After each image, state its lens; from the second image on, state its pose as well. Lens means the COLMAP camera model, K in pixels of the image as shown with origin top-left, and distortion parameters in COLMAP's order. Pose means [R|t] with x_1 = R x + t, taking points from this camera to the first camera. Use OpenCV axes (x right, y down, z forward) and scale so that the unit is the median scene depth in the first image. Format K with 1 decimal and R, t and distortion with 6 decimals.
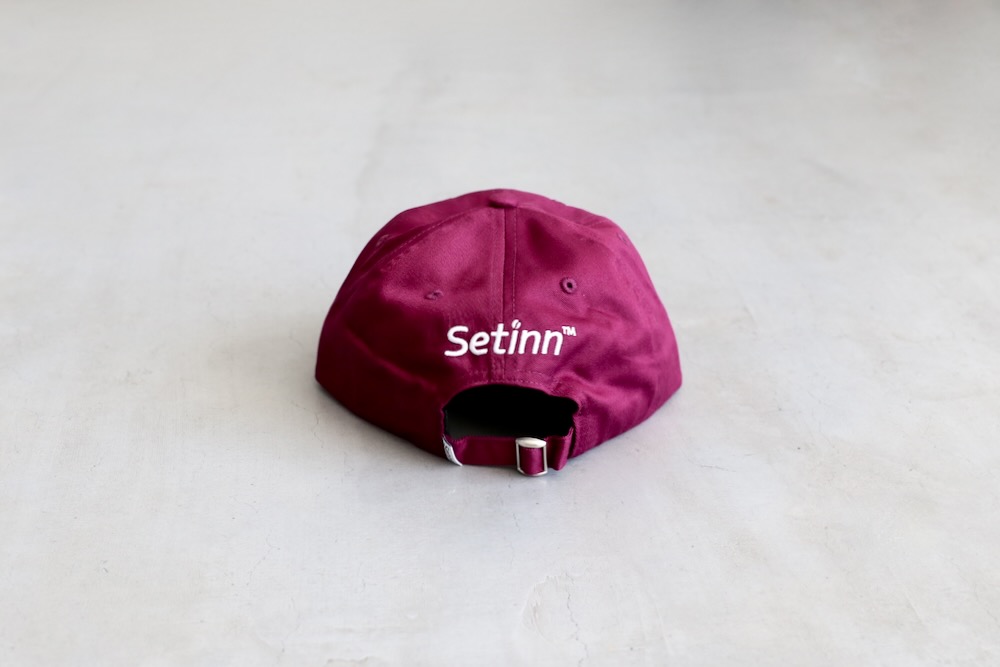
lens RADIAL K [[1380.2, 0, 505.0], [0, 1380.2, 355.7], [0, 0, 1]] dist [-0.121282, 0.082410]
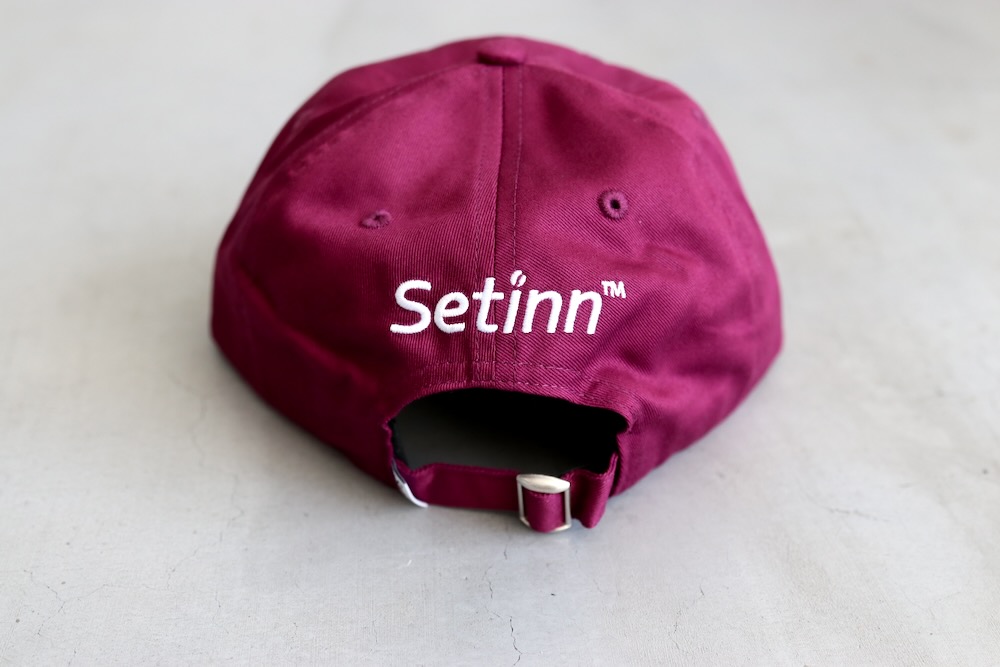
lens RADIAL K [[1173.9, 0, 498.6], [0, 1173.9, 333.0], [0, 0, 1]] dist [-0.094069, 0.026663]
pose [[0.999577, 0.008887, -0.027683, 0.012971], [-0.005717, 0.993631, 0.112541, -0.051756], [0.028507, -0.112335, 0.993261, 0.512073]]
